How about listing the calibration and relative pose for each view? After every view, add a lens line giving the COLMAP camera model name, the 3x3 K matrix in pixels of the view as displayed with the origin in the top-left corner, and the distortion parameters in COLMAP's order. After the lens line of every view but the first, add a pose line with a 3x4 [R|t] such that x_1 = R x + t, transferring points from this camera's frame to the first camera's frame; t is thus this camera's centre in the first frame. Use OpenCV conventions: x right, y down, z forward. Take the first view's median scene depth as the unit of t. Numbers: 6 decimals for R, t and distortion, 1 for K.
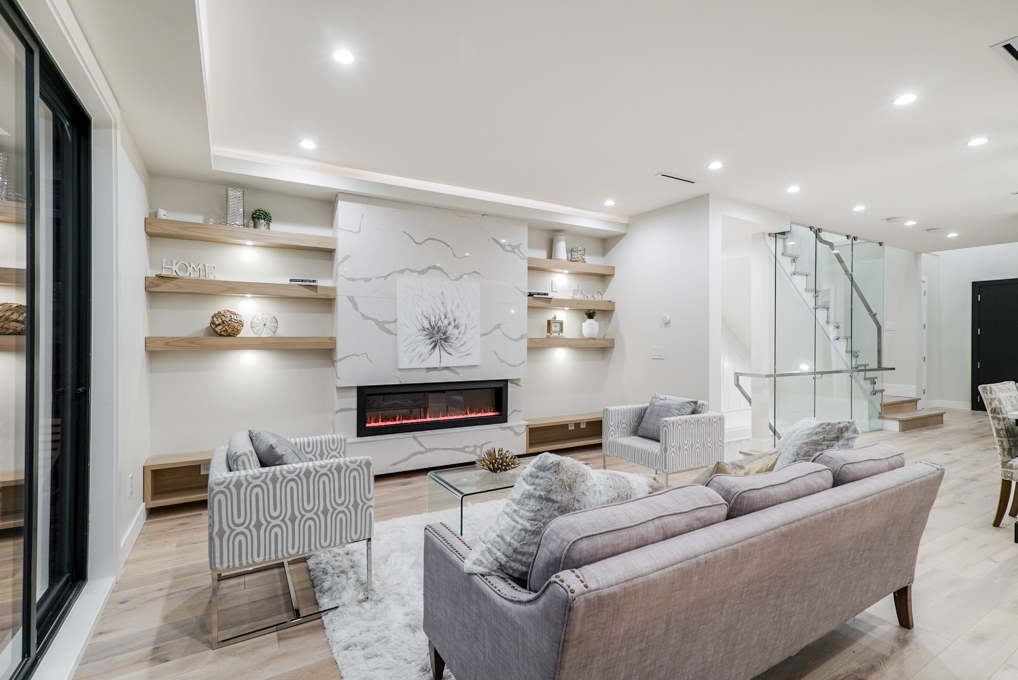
lens RADIAL K [[461.5, 0, 506.1], [0, 461.5, 336.2], [0, 0, 1]] dist [0.005855, 0.000255]
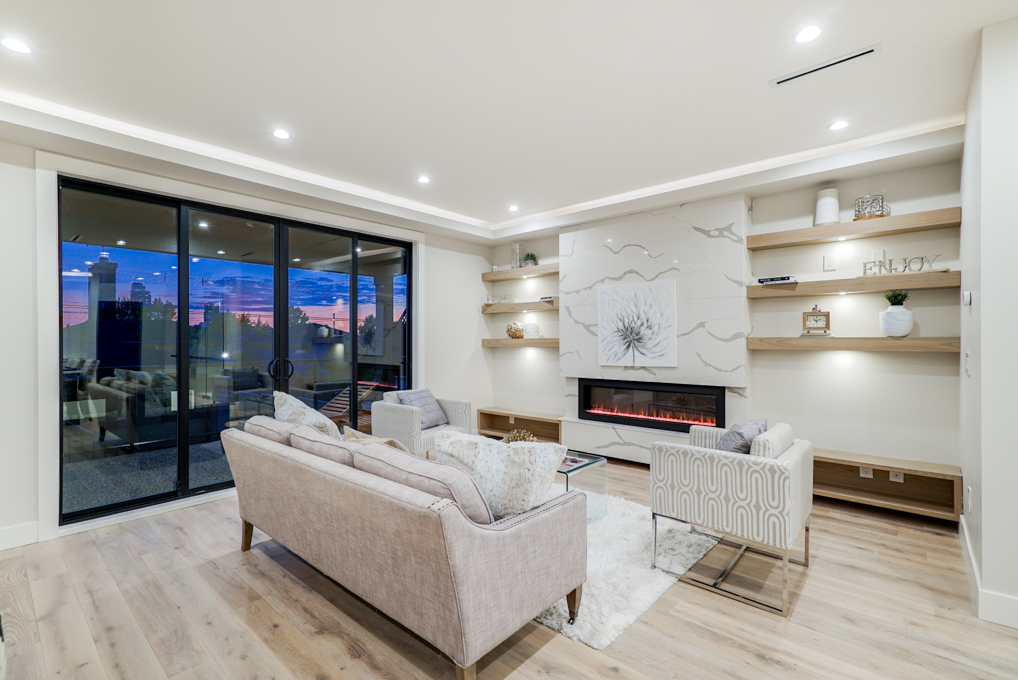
lens RADIAL K [[461.5, 0, 506.1], [0, 461.5, 336.2], [0, 0, 1]] dist [0.005855, 0.000255]
pose [[0.327988, -0.010515, -0.944623, 0.741419], [0.009194, 0.999926, -0.007938, 0.004297], [0.944637, -0.006081, 0.328060, 0.381651]]
